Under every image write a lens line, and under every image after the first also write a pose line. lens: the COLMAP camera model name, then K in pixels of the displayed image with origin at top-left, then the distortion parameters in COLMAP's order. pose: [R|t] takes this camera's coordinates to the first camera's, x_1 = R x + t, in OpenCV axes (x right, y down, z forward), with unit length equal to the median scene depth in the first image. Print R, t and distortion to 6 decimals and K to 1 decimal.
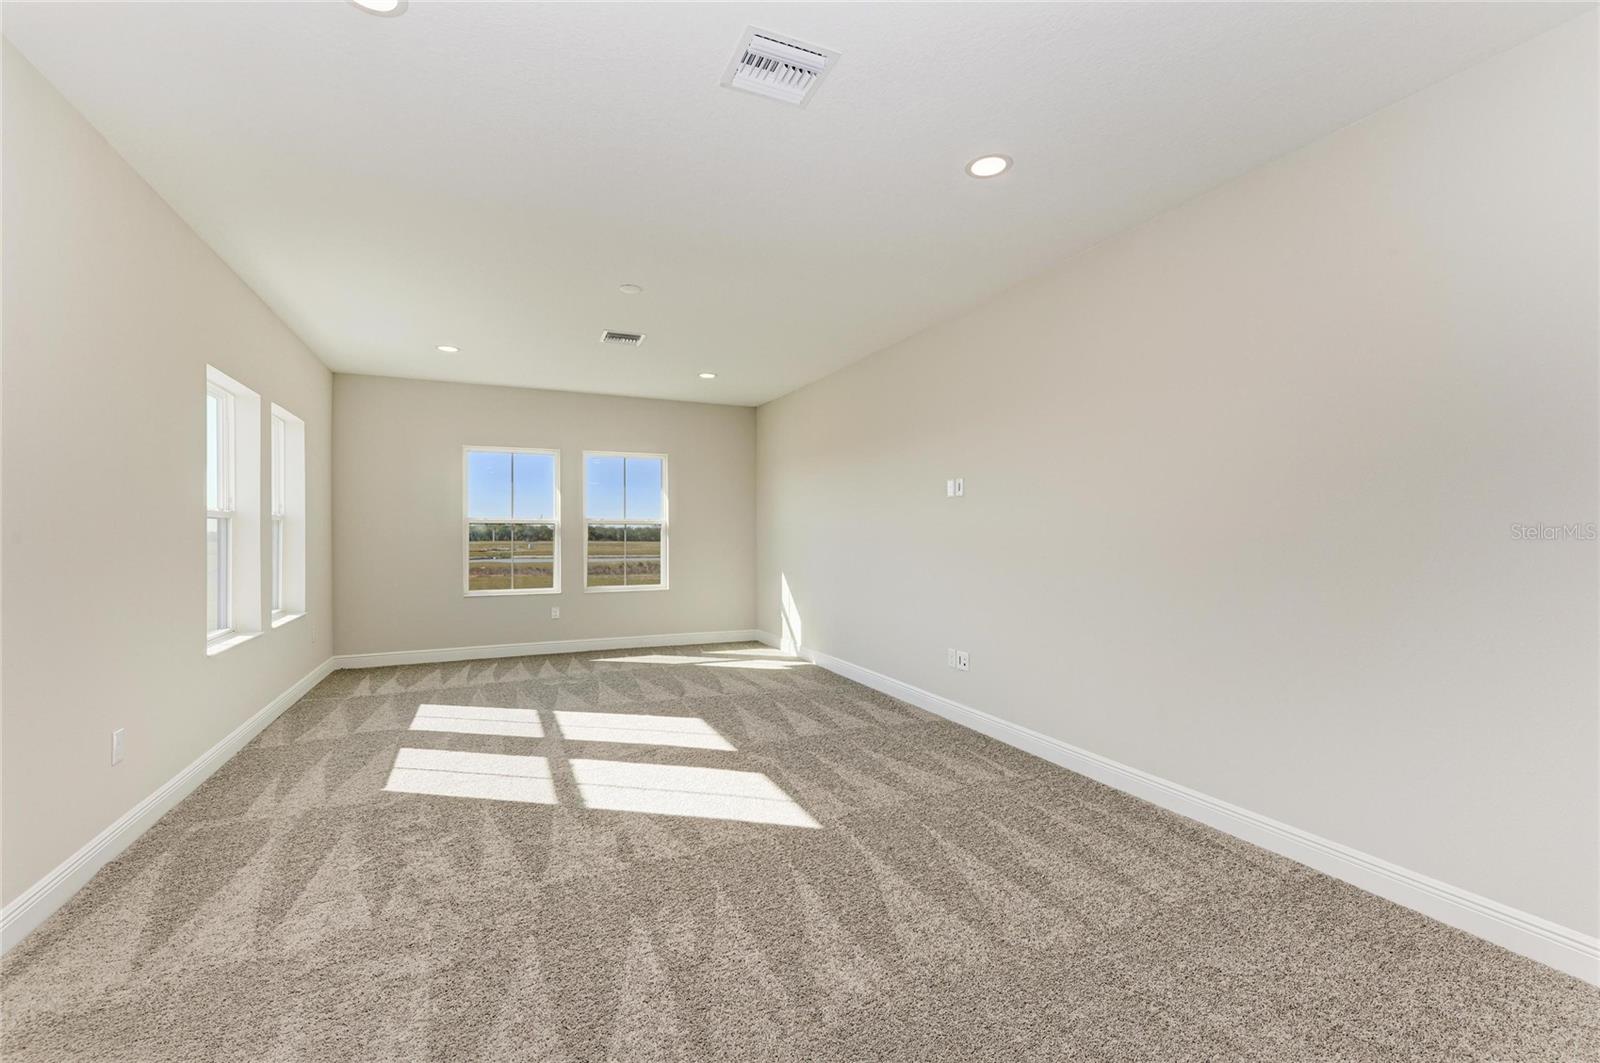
lens RADIAL K [[683.9, 0, 793.5], [0, 683.9, 540.3], [0, 0, 1]] dist [-0.003637, -0.001913]
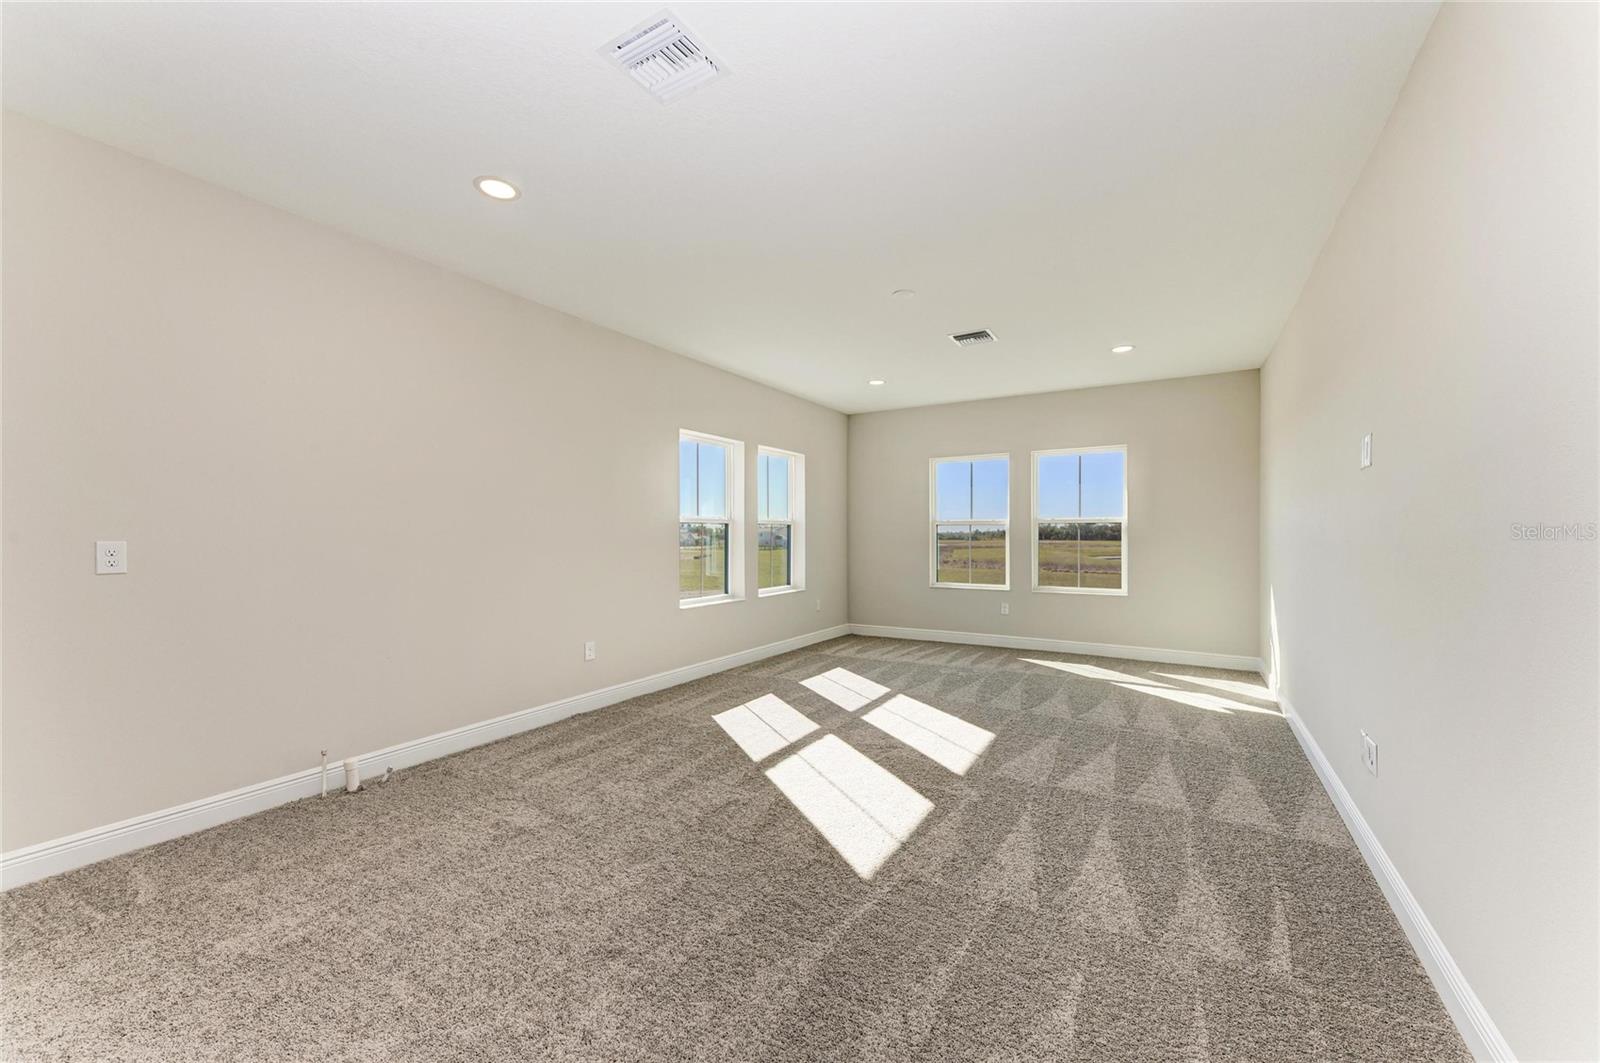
lens RADIAL K [[623.3, 0, 802.7], [0, 623.3, 533.5], [0, 0, 1]] dist [0.016786, -0.000879]
pose [[0.567940, -0.001193, -0.823069, 0.289450], [-0.006699, 0.999959, -0.006072, -0.001183], [0.823043, 0.008962, 0.567909, 0.219425]]
